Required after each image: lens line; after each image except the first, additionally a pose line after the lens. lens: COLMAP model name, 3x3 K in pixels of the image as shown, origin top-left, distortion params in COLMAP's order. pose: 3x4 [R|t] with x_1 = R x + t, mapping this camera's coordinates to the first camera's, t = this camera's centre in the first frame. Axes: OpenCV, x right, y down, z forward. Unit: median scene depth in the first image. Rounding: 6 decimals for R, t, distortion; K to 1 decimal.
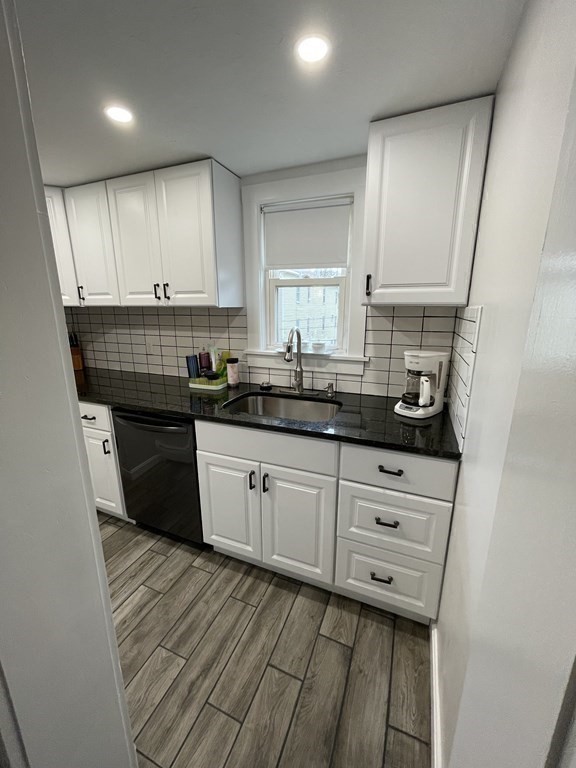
lens RADIAL K [[310.5, 0, 288.1], [0, 310.5, 382.8], [0, 0, 1]] dist [-0.003244, 0.000046]
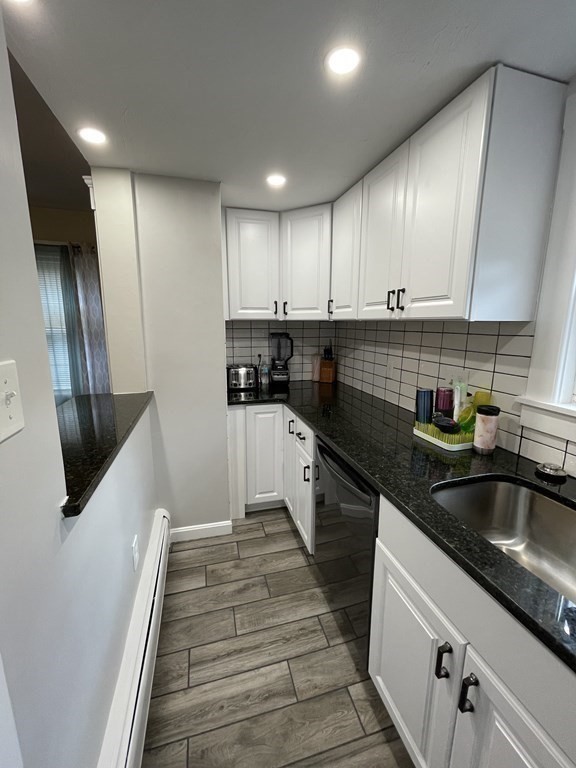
lens RADIAL K [[310.5, 0, 285.6], [0, 310.5, 380.7], [0, 0, 1]] dist [-0.003244, 0.000046]
pose [[0.613470, 0.148244, -0.775679, 0.034312], [-0.194088, 0.980399, 0.033869, -0.071556], [0.765496, 0.129773, 0.630218, 0.322175]]
